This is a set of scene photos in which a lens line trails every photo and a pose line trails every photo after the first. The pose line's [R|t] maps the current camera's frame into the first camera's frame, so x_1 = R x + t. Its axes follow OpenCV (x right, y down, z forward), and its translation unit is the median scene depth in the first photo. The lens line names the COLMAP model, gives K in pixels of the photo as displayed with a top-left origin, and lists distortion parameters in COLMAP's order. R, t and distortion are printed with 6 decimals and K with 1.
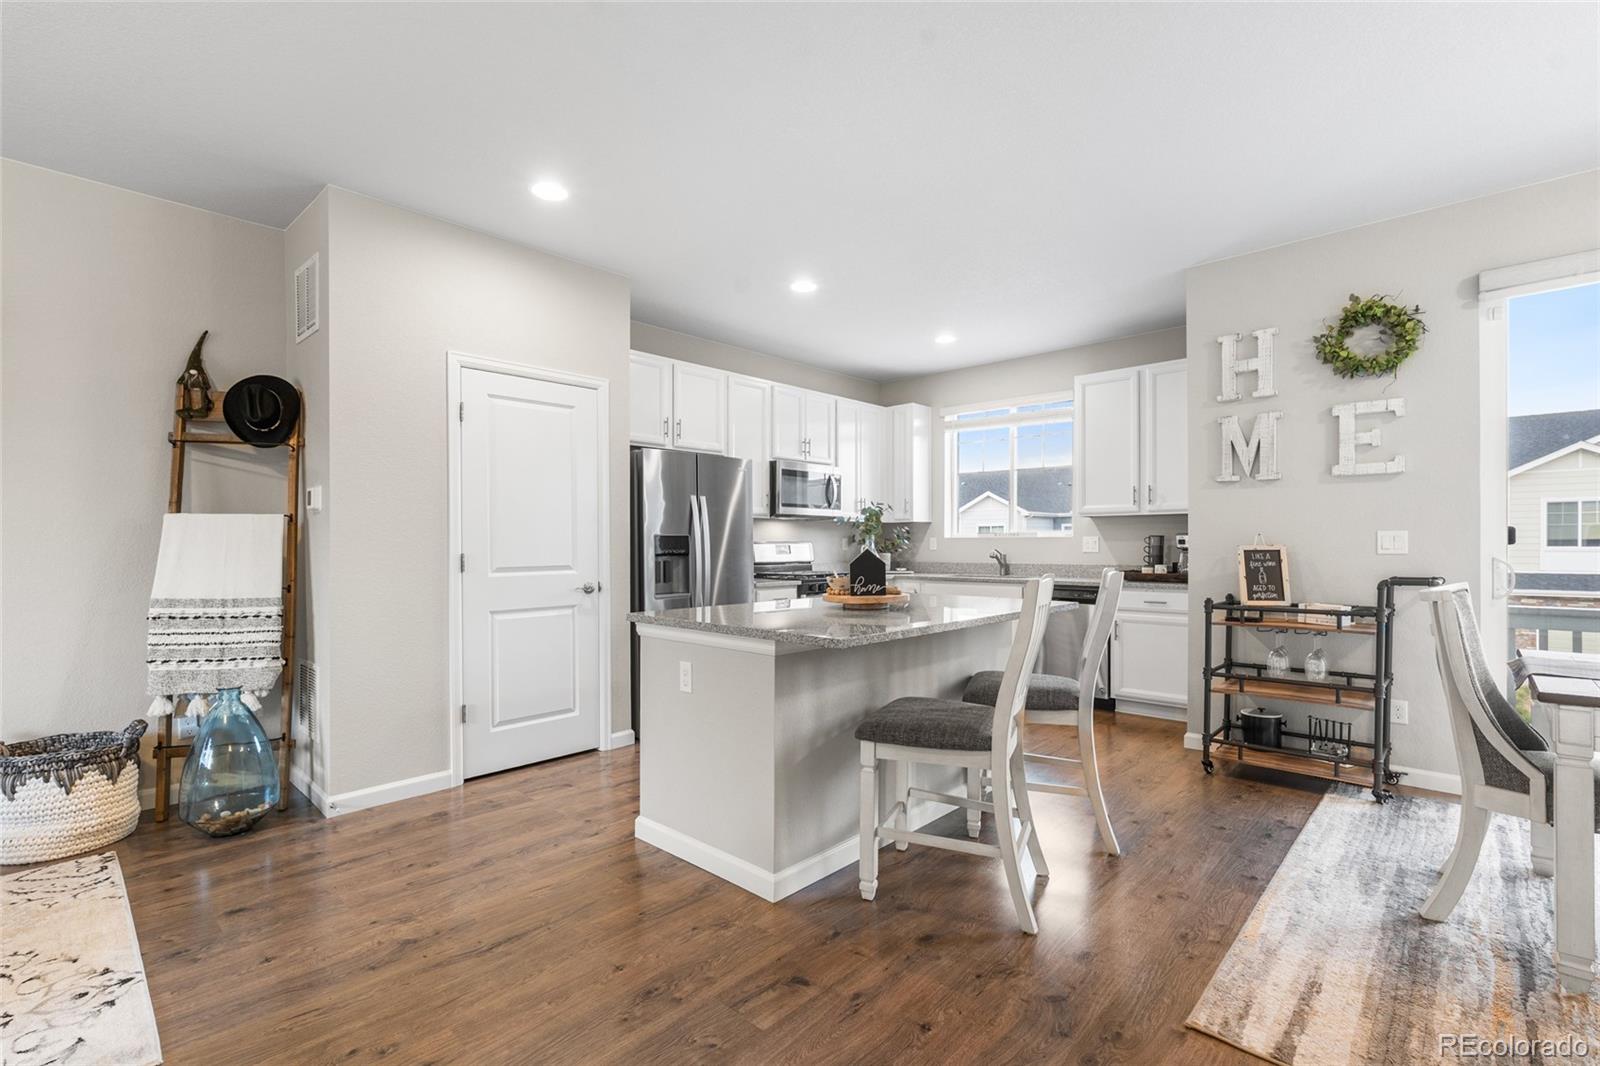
lens RADIAL K [[717.6, 0, 788.4], [0, 717.6, 550.0], [0, 0, 1]] dist [-0.006916, 0.000072]
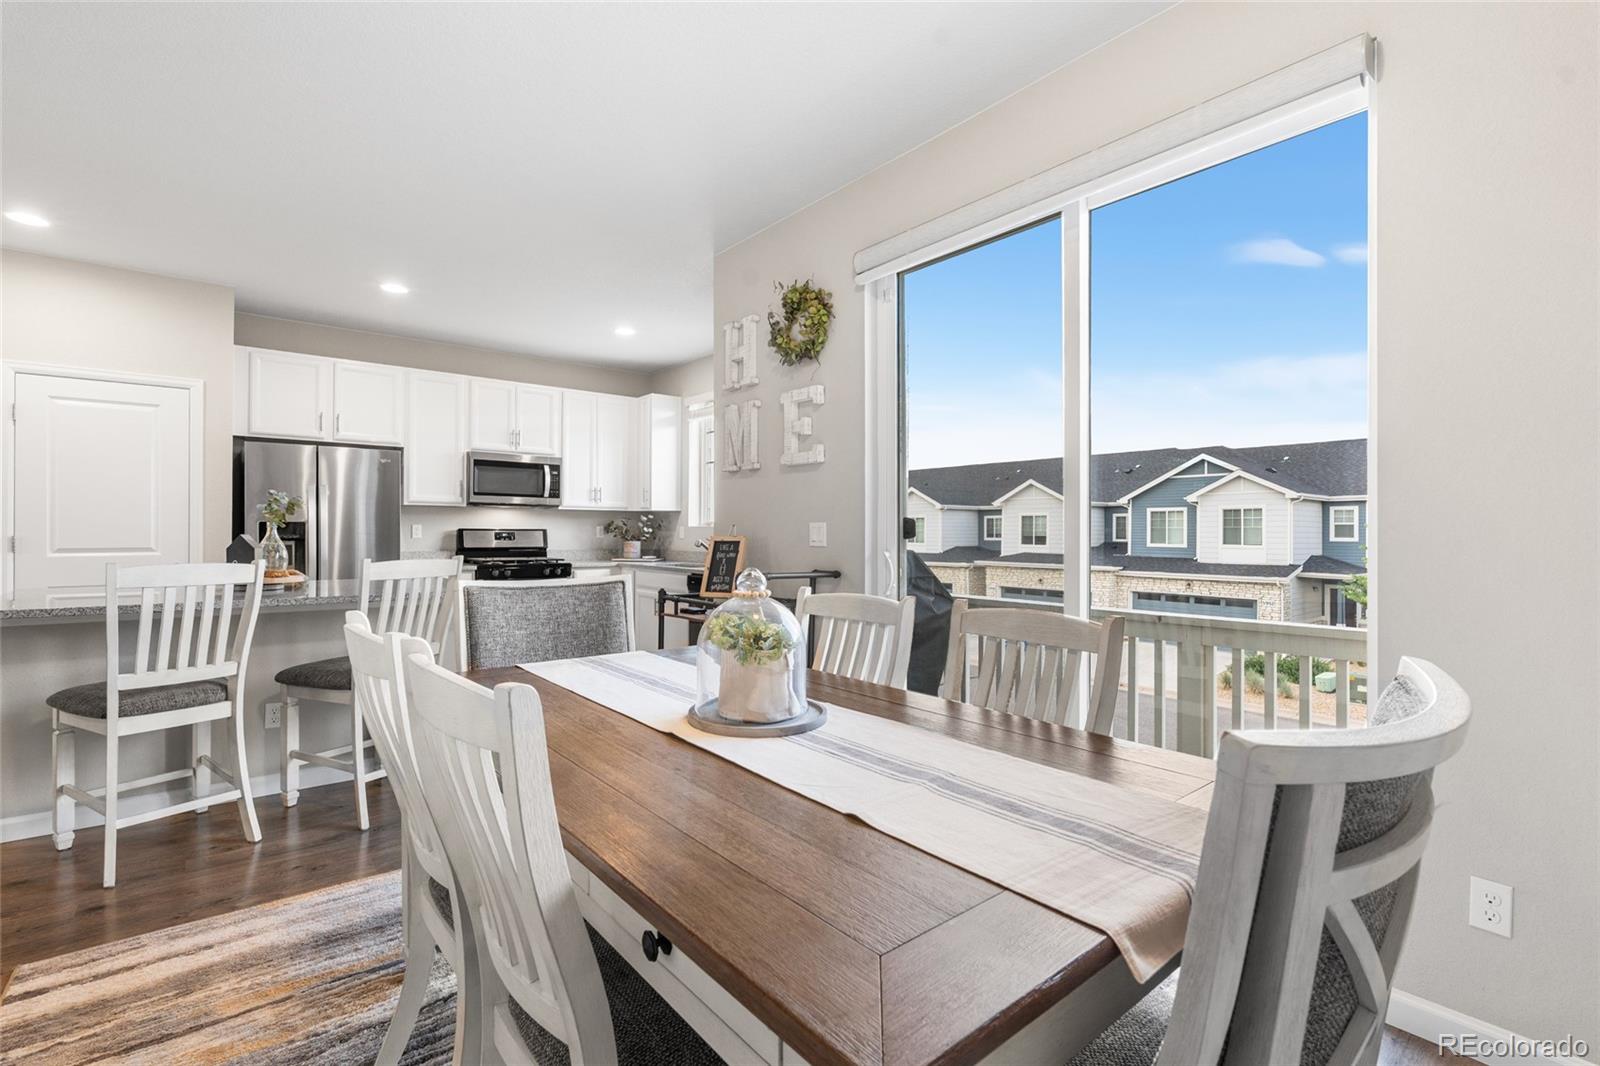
lens RADIAL K [[717.6, 0, 791.9], [0, 717.6, 530.6], [0, 0, 1]] dist [-0.006916, 0.000072]
pose [[0.991715, 0.010087, -0.128058, 0.667859], [-0.011365, 0.999893, -0.009254, -0.004626], [0.127950, 0.010633, 0.991724, 0.021885]]
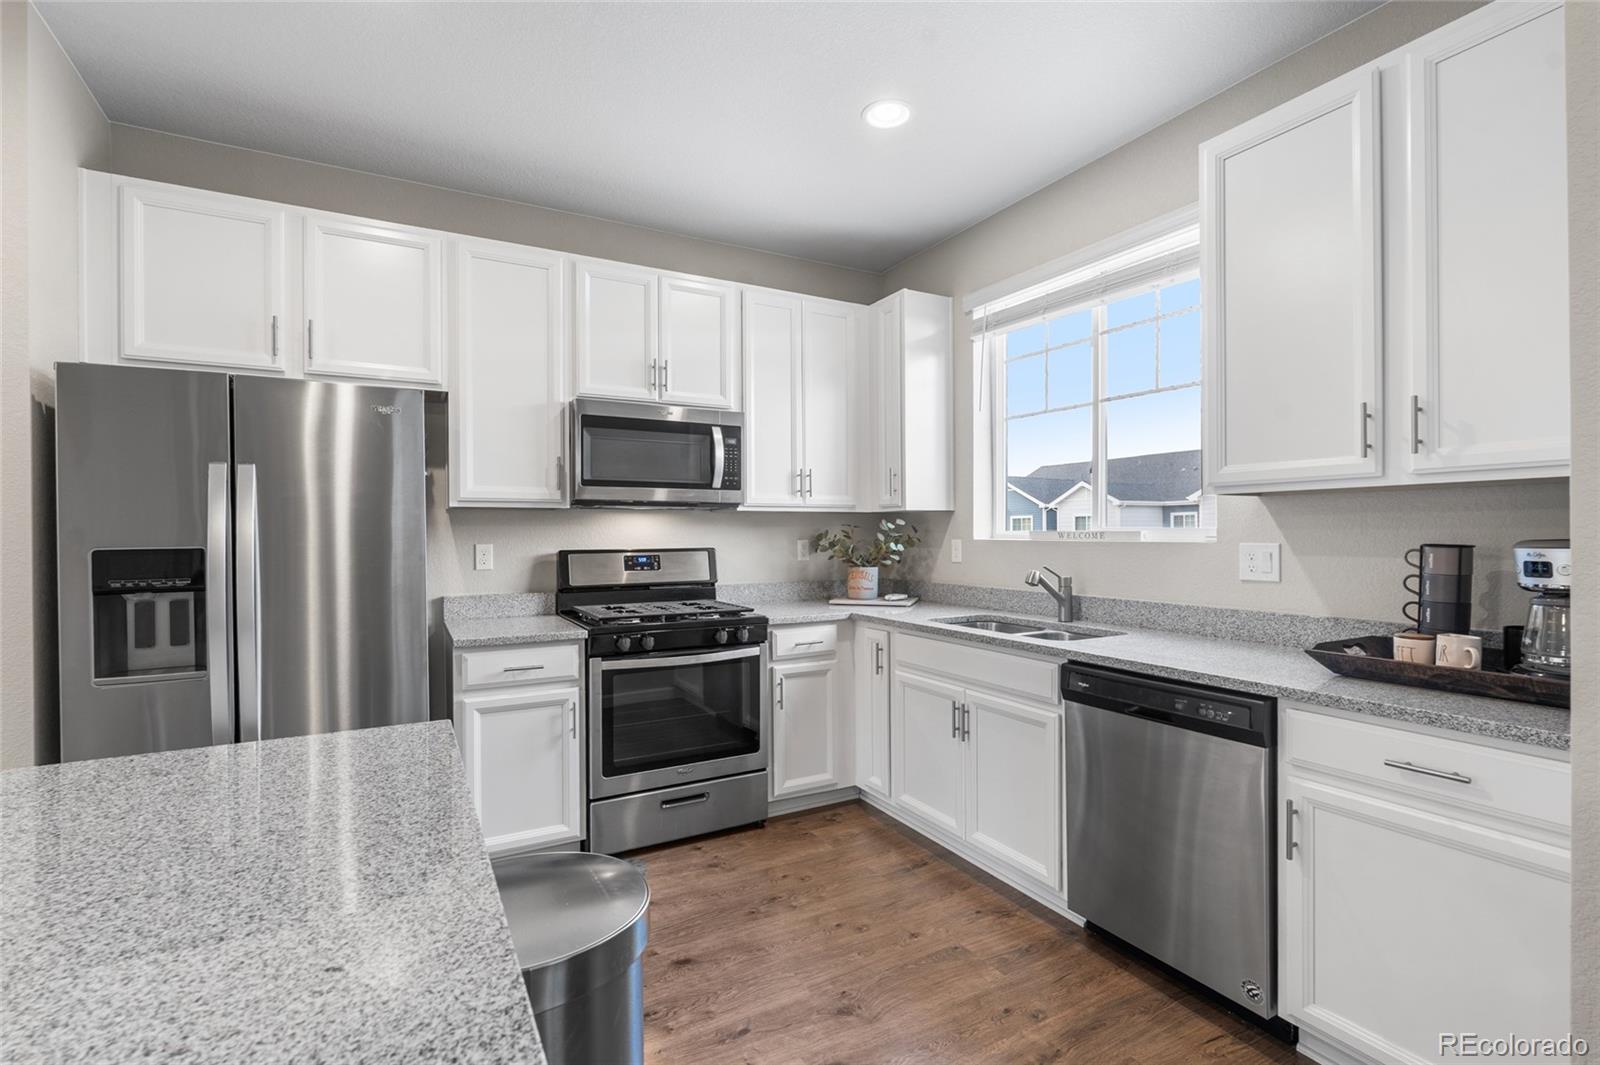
lens RADIAL K [[717.6, 0, 788.9], [0, 717.6, 534.5], [0, 0, 1]] dist [-0.006916, 0.000072]
pose [[0.951924, -0.001797, -0.306330, 0.339254], [0.000220, 0.999987, -0.005182, -0.024482], [0.306335, 0.004865, 0.951911, 0.615703]]
